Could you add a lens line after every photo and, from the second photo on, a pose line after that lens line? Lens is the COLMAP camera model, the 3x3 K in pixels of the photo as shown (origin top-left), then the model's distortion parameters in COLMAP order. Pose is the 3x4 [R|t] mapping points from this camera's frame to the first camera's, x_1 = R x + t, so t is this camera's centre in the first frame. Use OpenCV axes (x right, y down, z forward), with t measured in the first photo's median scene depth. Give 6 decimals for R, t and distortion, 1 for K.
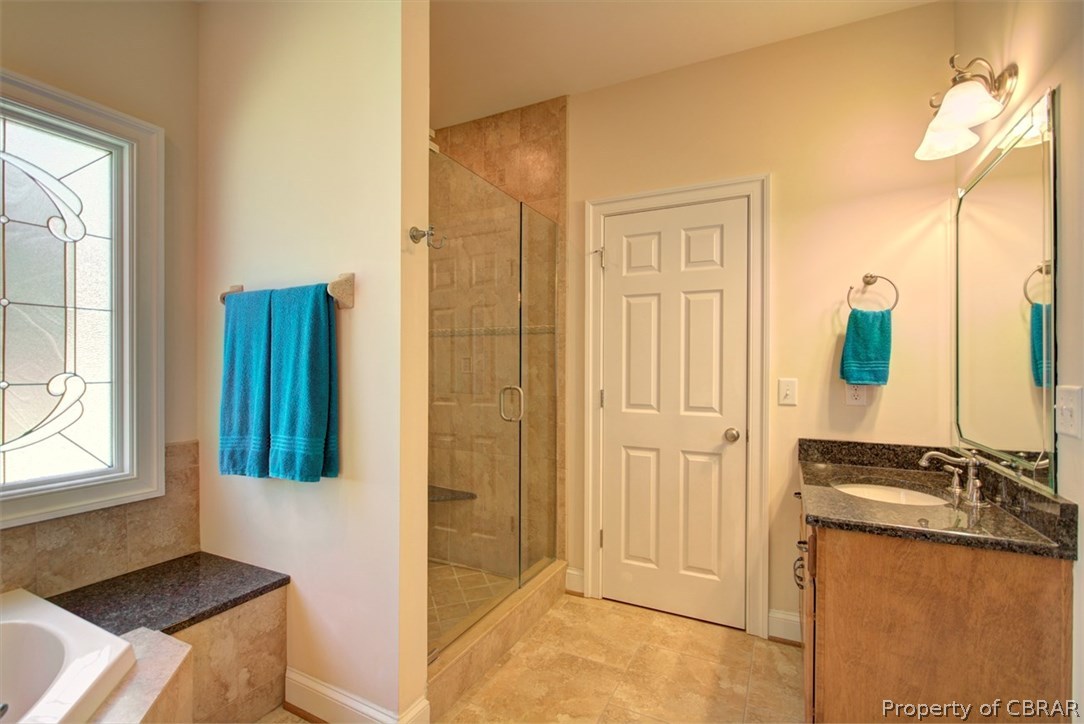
lens RADIAL K [[496.7, 0, 535.7], [0, 496.7, 367.0], [0, 0, 1]] dist [-0.002180, -0.001465]
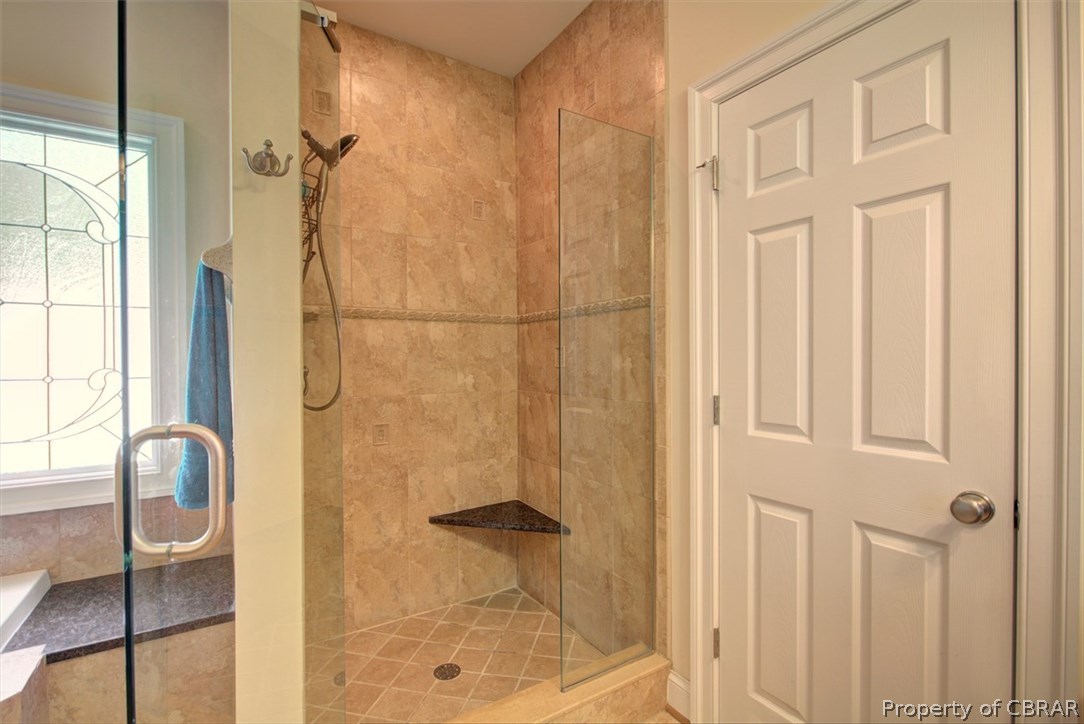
lens RADIAL K [[496.7, 0, 541.8], [0, 496.7, 364.2], [0, 0, 1]] dist [-0.002180, -0.001465]
pose [[0.858991, -0.004263, -0.511973, 0.259669], [0.008064, 0.999954, 0.005202, 0.003359], [0.511927, -0.008597, 0.858986, 0.379318]]
